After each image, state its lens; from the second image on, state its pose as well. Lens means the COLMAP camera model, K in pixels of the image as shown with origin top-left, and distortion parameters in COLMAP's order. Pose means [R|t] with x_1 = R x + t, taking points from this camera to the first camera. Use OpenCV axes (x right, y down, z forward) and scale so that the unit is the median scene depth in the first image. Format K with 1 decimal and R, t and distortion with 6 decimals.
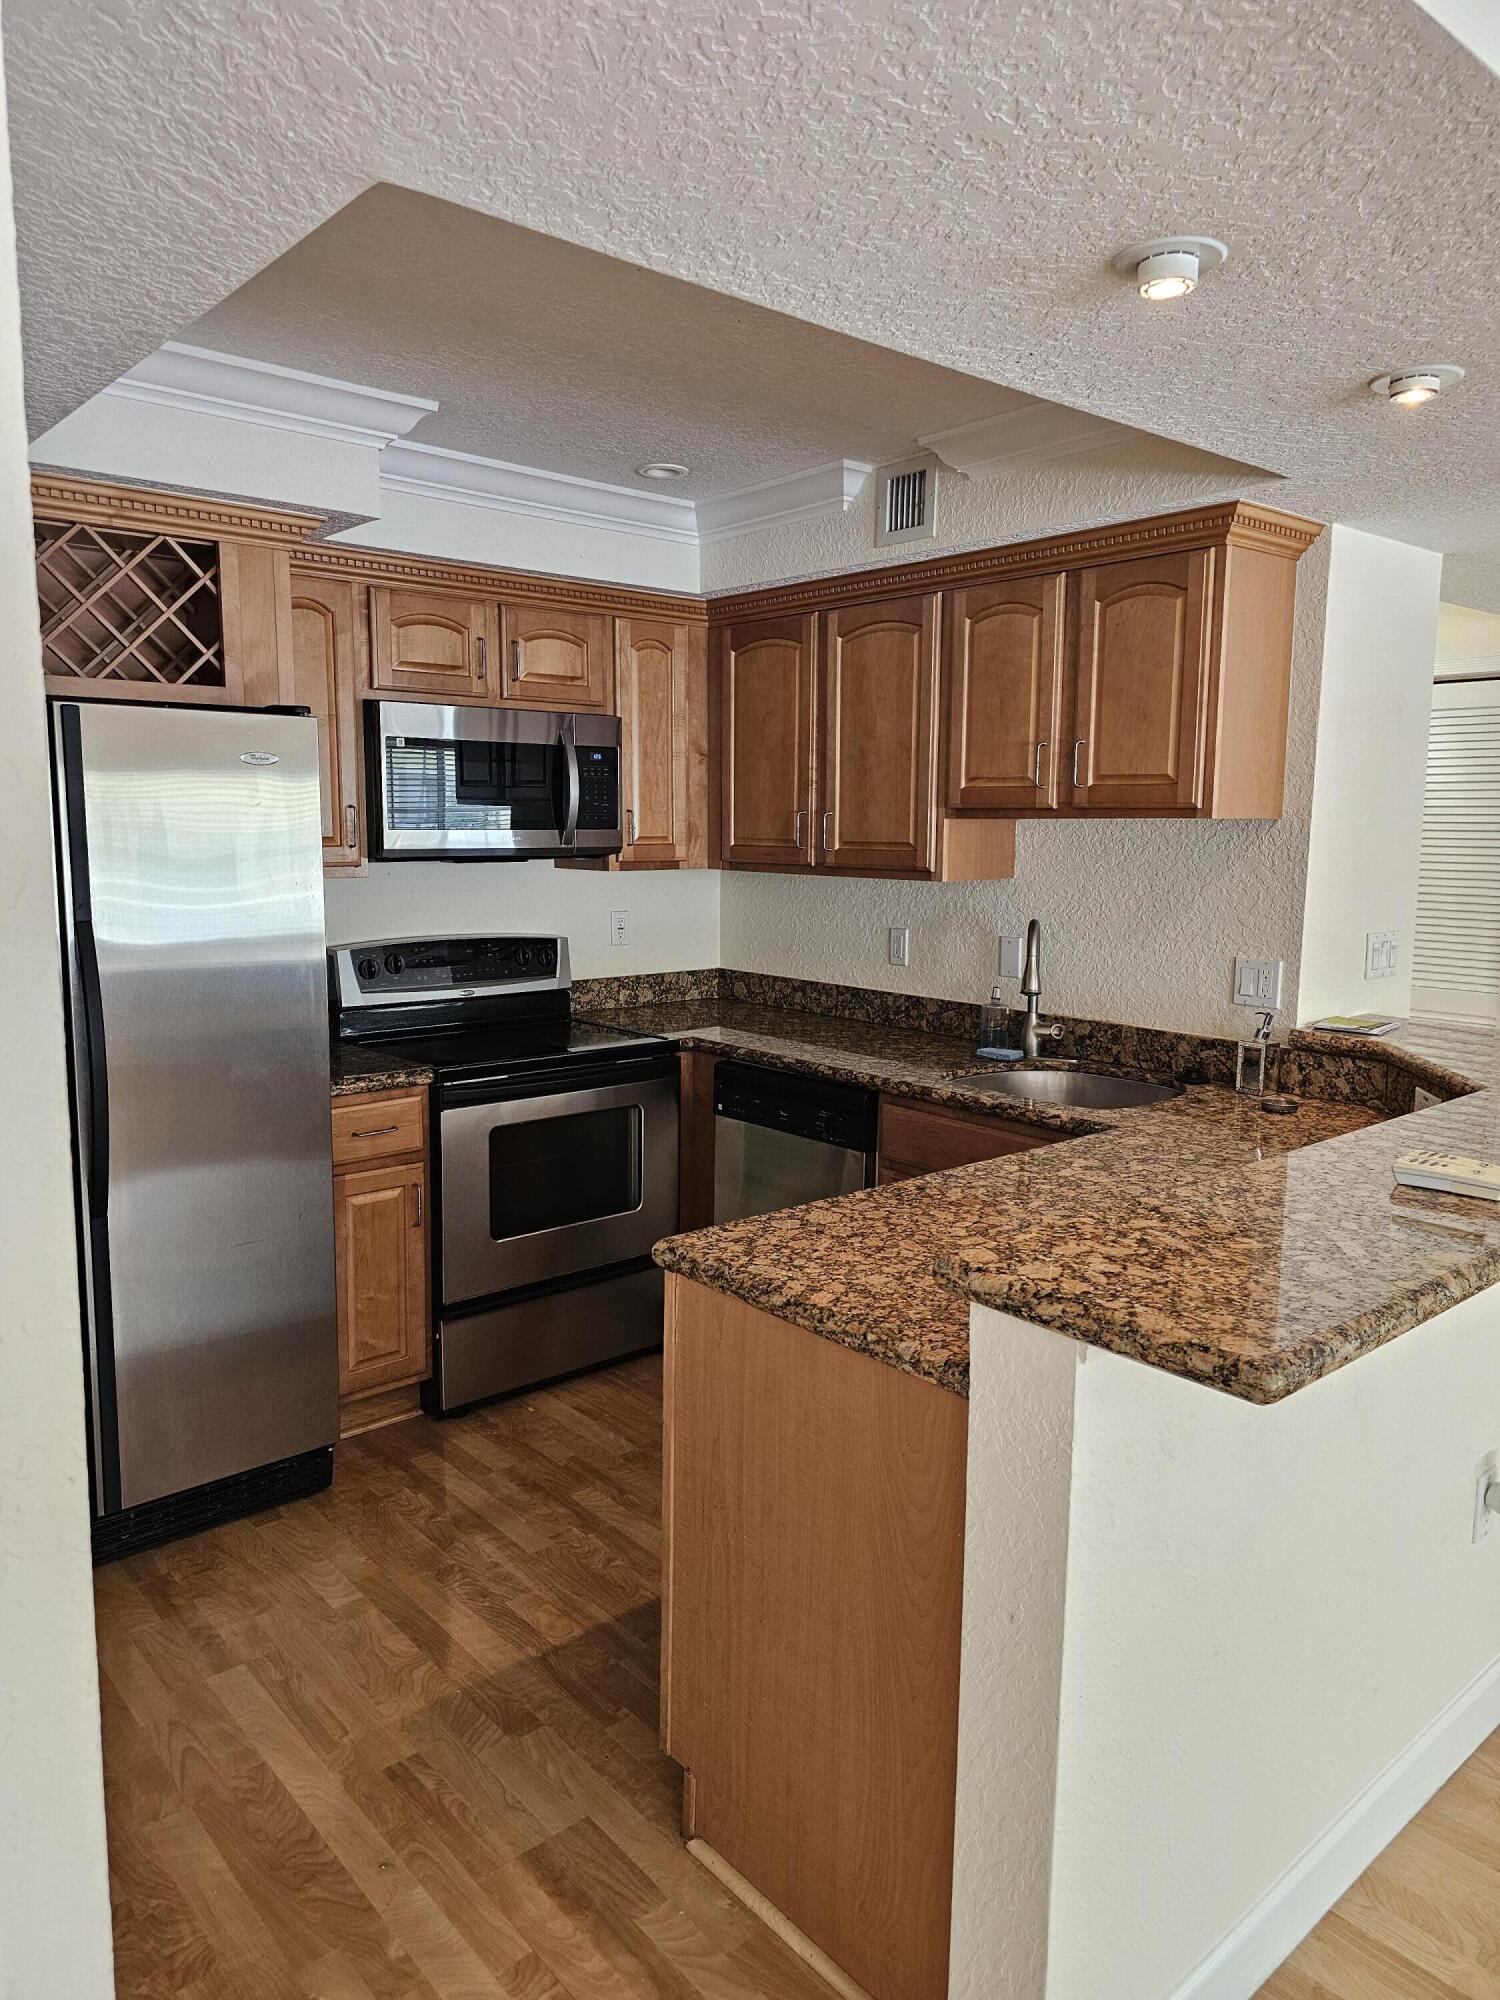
lens RADIAL K [[1336.8, 0, 750.0], [0, 1336.8, 1000.0], [0, 0, 1]] dist [0.058866, -0.047498]
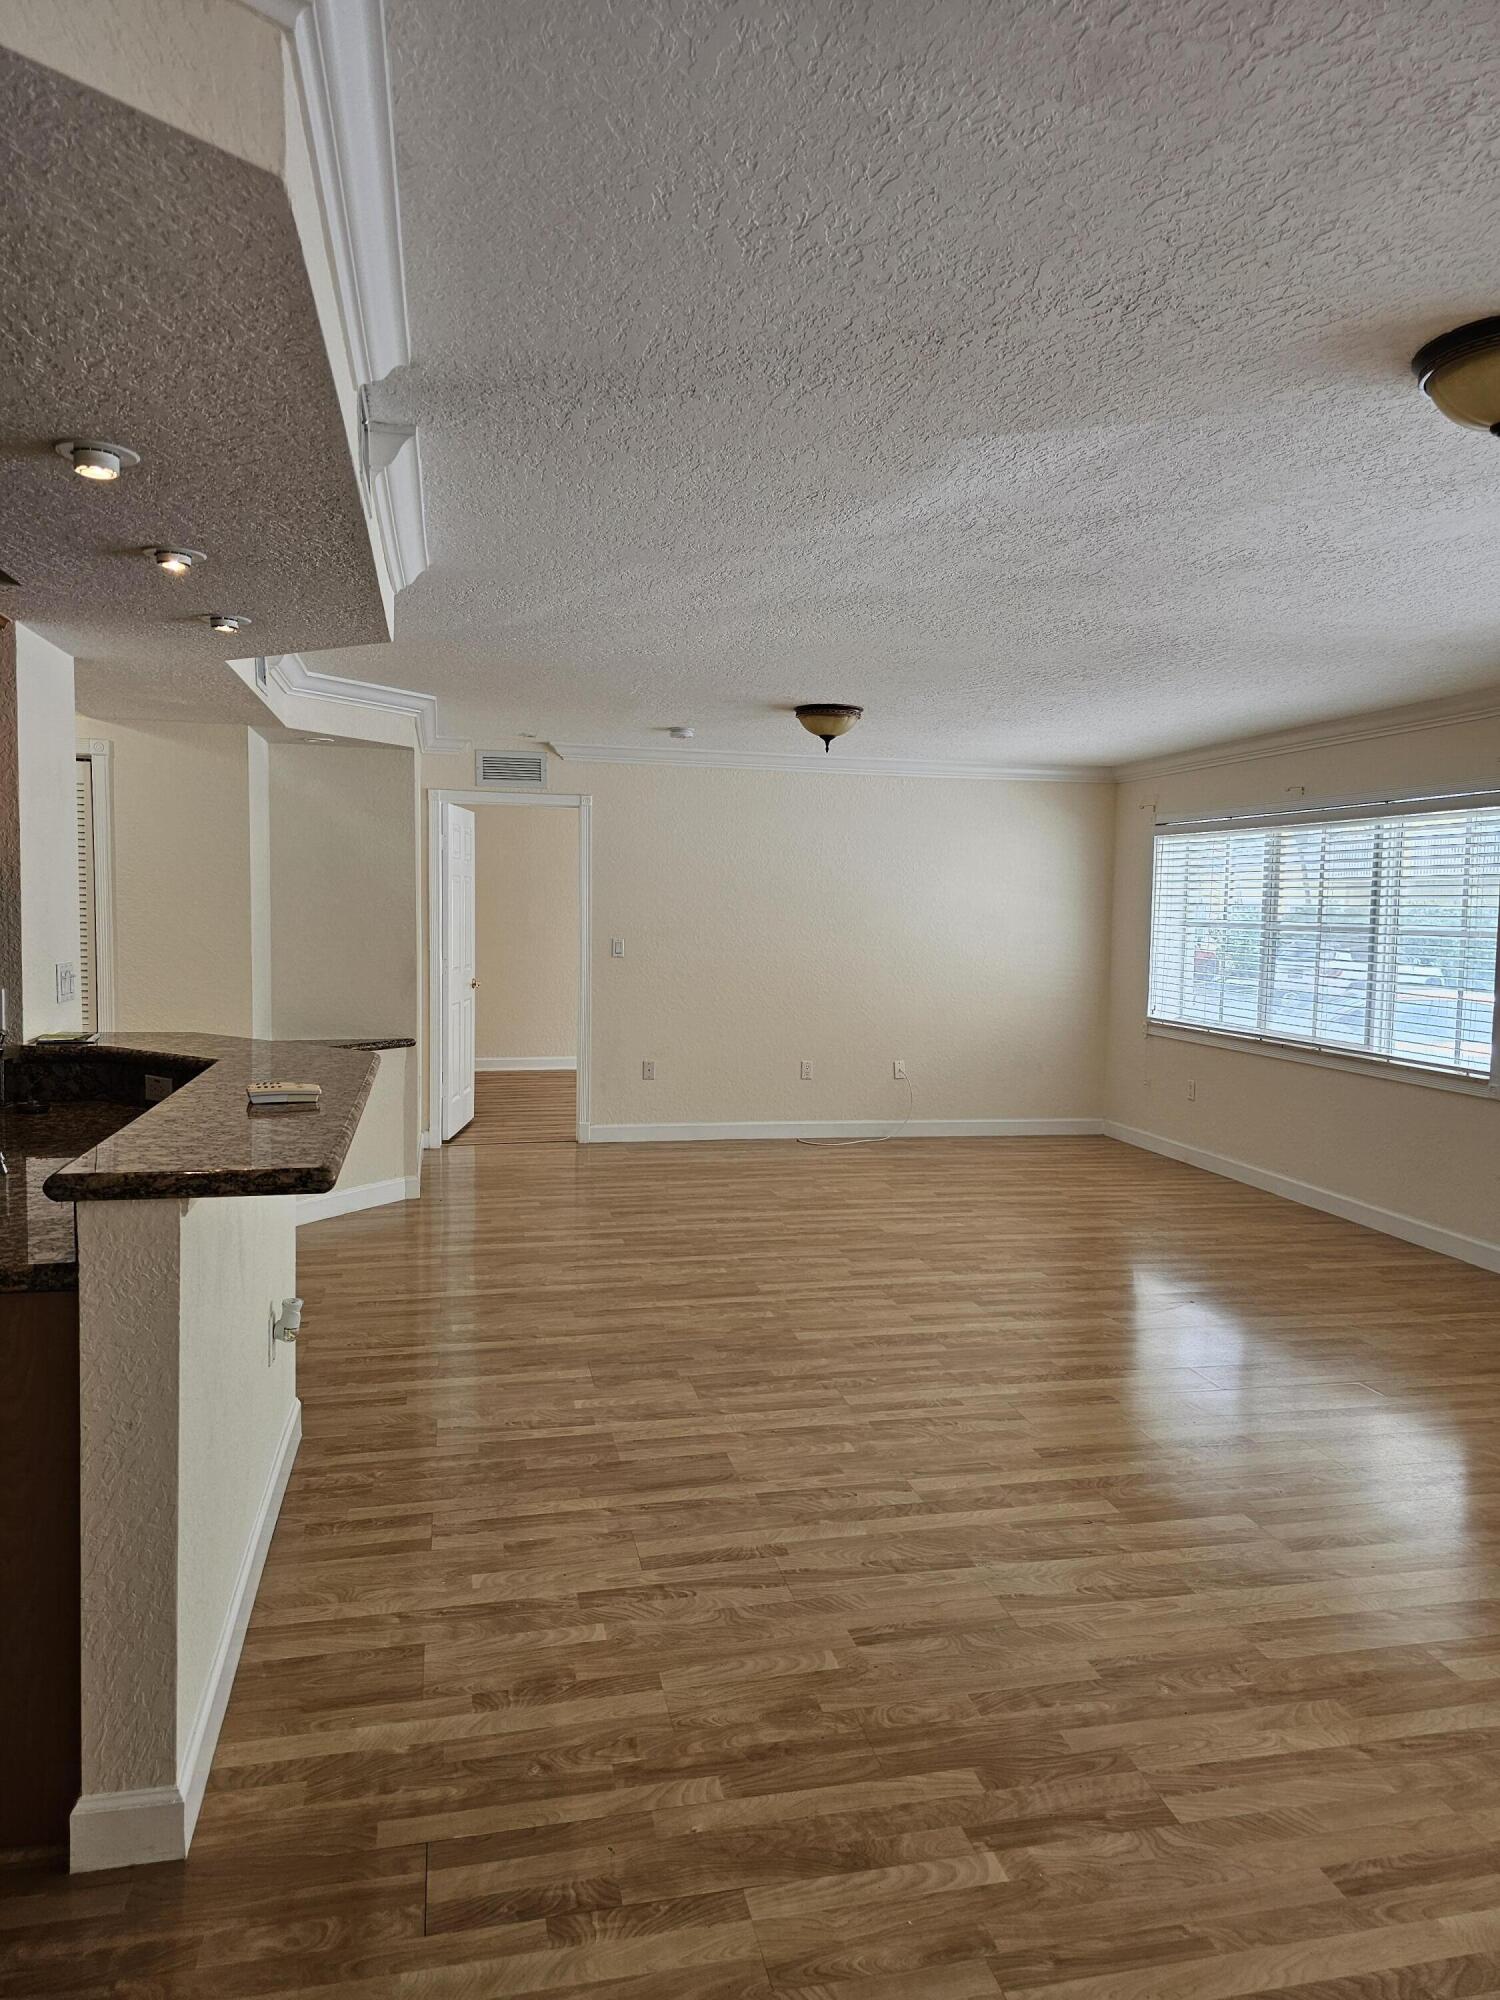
lens RADIAL K [[1336.8, 0, 750.0], [0, 1336.8, 1000.0], [0, 0, 1]] dist [0.058866, -0.047498]
pose [[0.476009, -0.055284, 0.877701, -0.397461], [0.104707, 0.994486, 0.005854, 0.051648], [-0.873185, 0.089115, 0.479173, -0.136174]]
